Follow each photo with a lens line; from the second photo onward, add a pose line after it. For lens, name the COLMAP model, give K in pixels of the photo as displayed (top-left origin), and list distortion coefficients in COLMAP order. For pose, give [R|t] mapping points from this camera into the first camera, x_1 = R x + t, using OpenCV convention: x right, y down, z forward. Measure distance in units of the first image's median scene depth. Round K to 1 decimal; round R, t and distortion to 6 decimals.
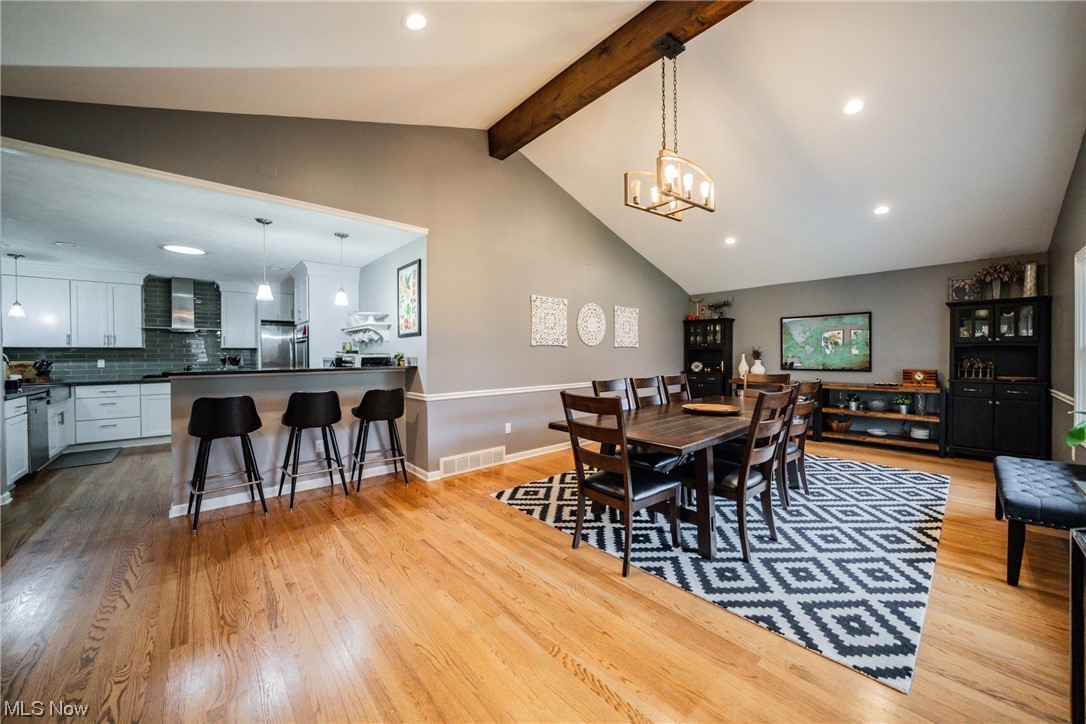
lens RADIAL K [[383.9, 0, 541.1], [0, 383.9, 361.5], [0, 0, 1]] dist [-0.013671, 0.000220]
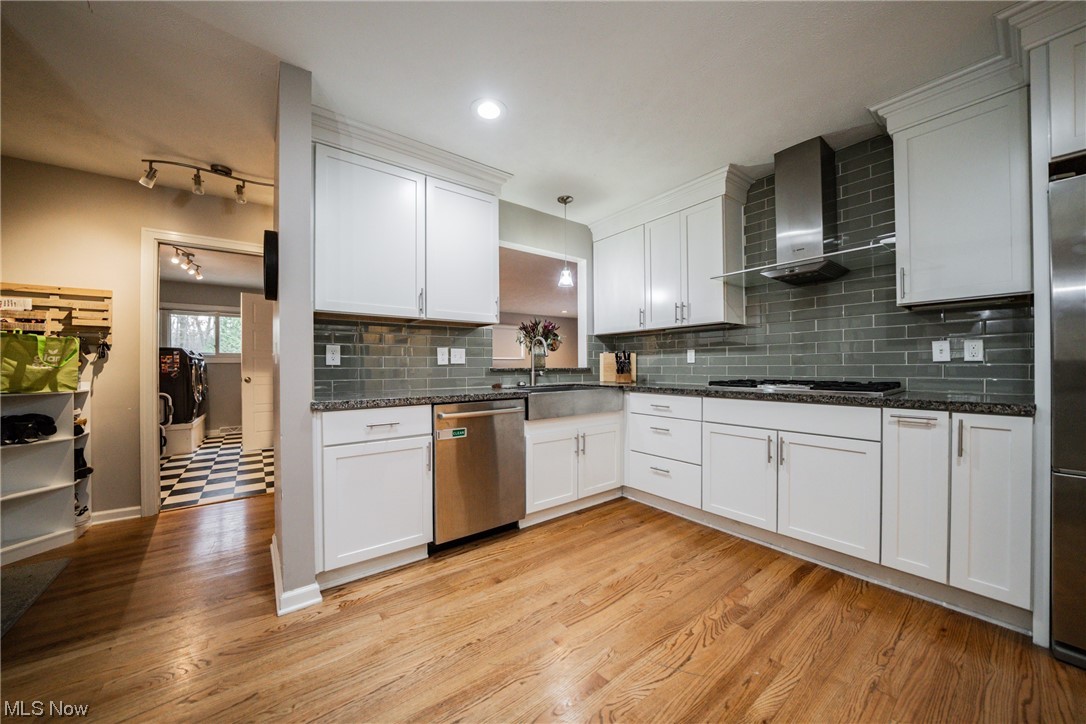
lens RADIAL K [[380.9, 0, 542.5], [0, 380.9, 368.3], [0, 0, 1]] dist [-0.014774, 0.000035]
pose [[-0.081181, 0.006928, -0.996675, -0.565379], [-0.003447, 0.999968, 0.007232, 0.020728], [0.996693, 0.004023, -0.081155, 0.834281]]
